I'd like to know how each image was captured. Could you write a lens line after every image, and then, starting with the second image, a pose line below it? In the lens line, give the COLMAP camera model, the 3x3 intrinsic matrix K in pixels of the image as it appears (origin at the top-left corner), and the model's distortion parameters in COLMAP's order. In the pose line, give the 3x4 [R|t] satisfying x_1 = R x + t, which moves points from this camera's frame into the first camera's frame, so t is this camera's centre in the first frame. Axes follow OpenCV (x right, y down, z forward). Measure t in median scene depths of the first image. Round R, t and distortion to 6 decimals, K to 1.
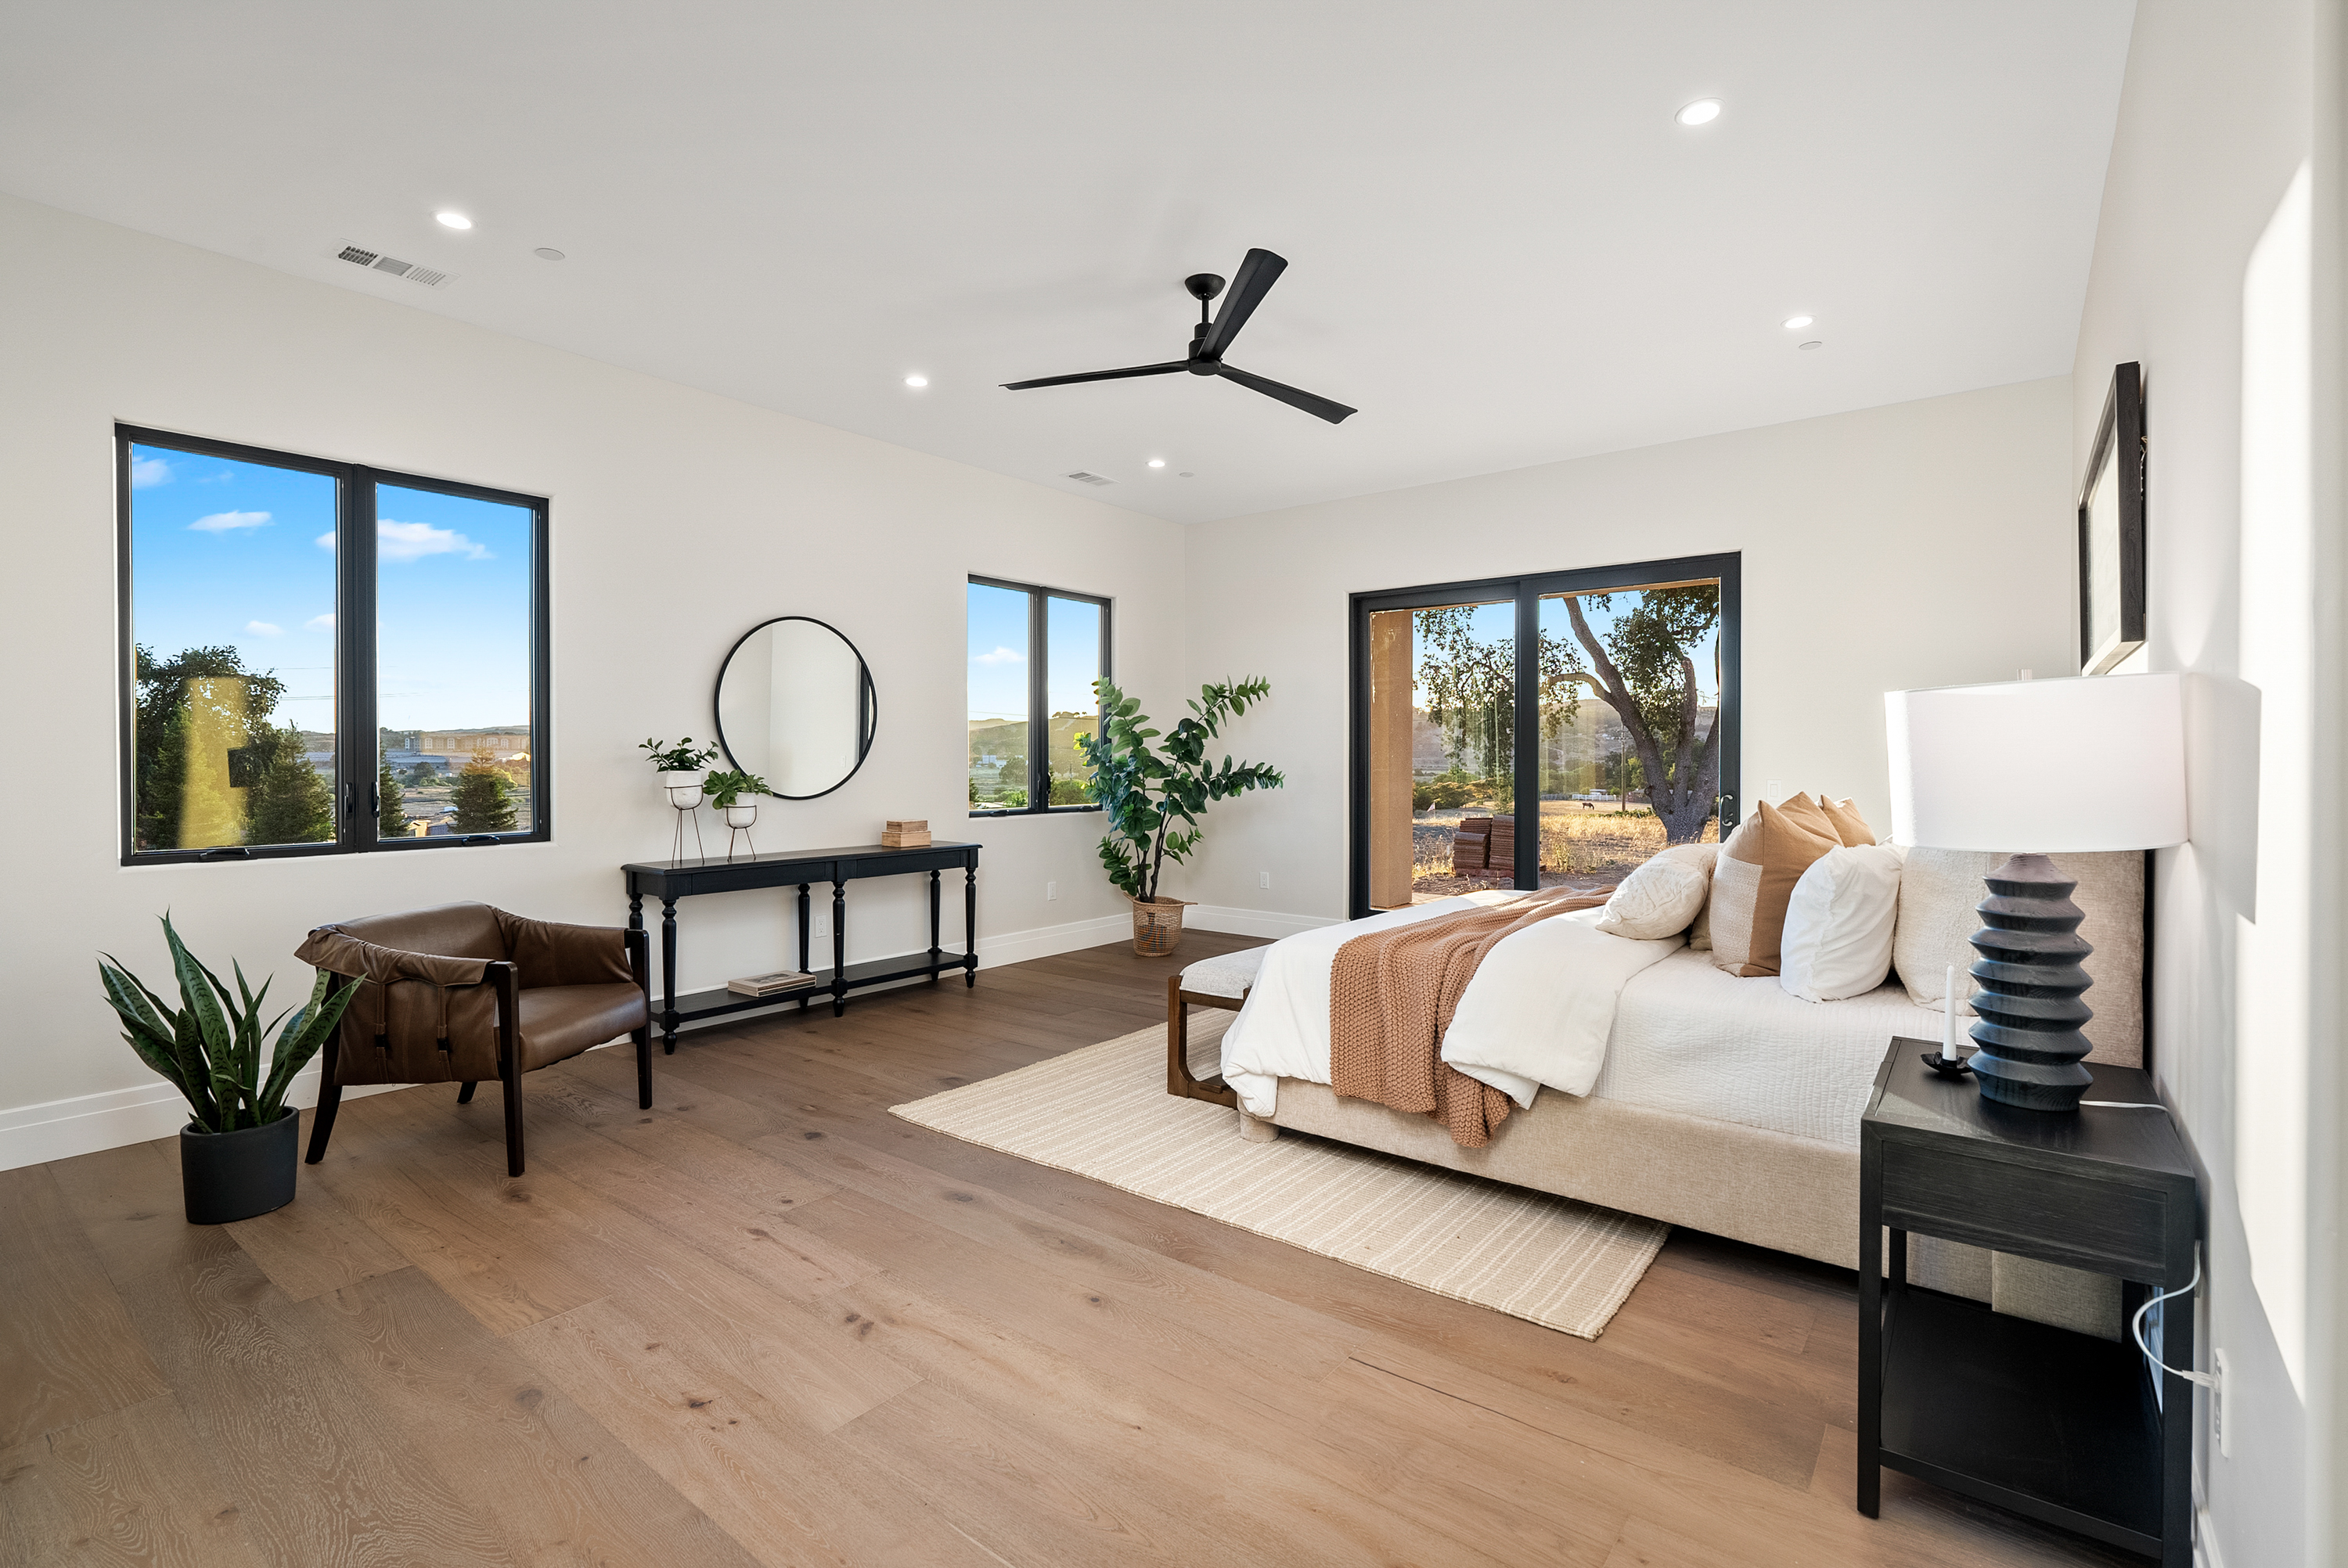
lens RADIAL K [[1066.3, 0, 1158.5], [0, 1066.3, 776.0], [0, 0, 1]] dist [-0.010196, 0.003366]
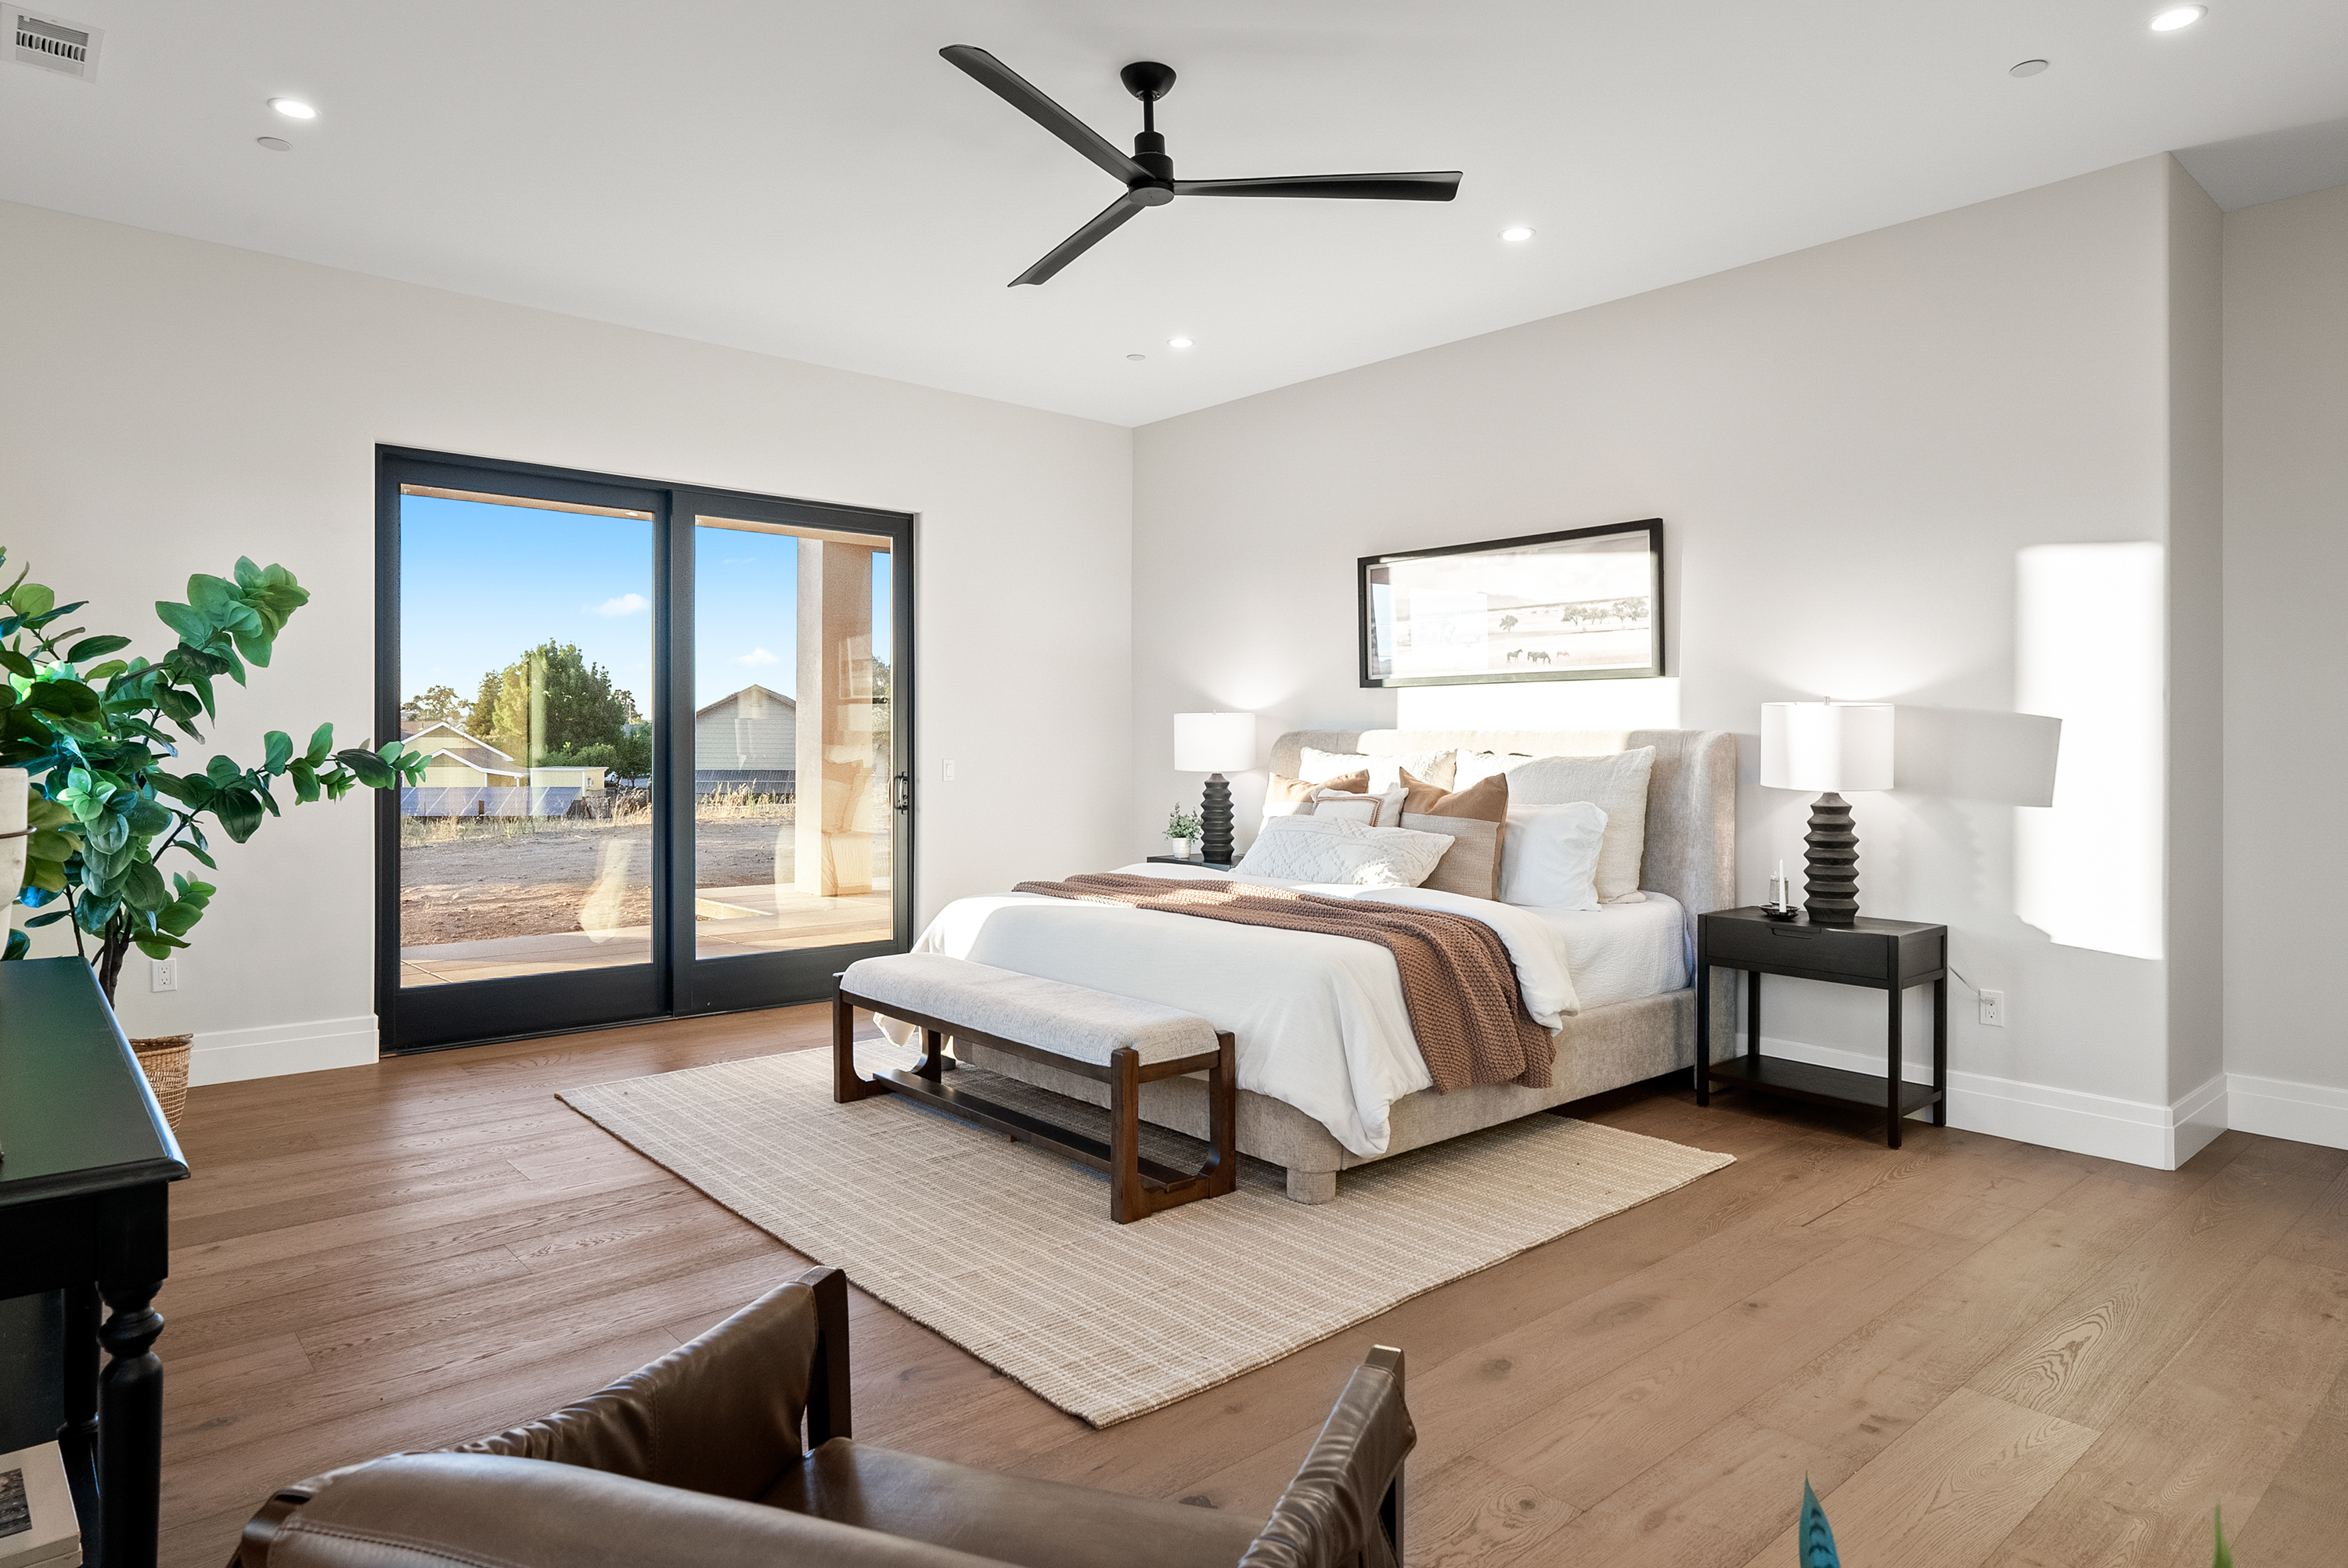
lens RADIAL K [[1389.2, 0, 1174.7], [0, 1389.2, 778.8], [0, 0, 1]] dist [0.006237, 0.001542]
pose [[0.169423, -0.017735, 0.985384, -1.231951], [0.010768, 0.999812, 0.016143, -0.002884], [-0.985485, 0.007876, 0.169582, 1.169457]]
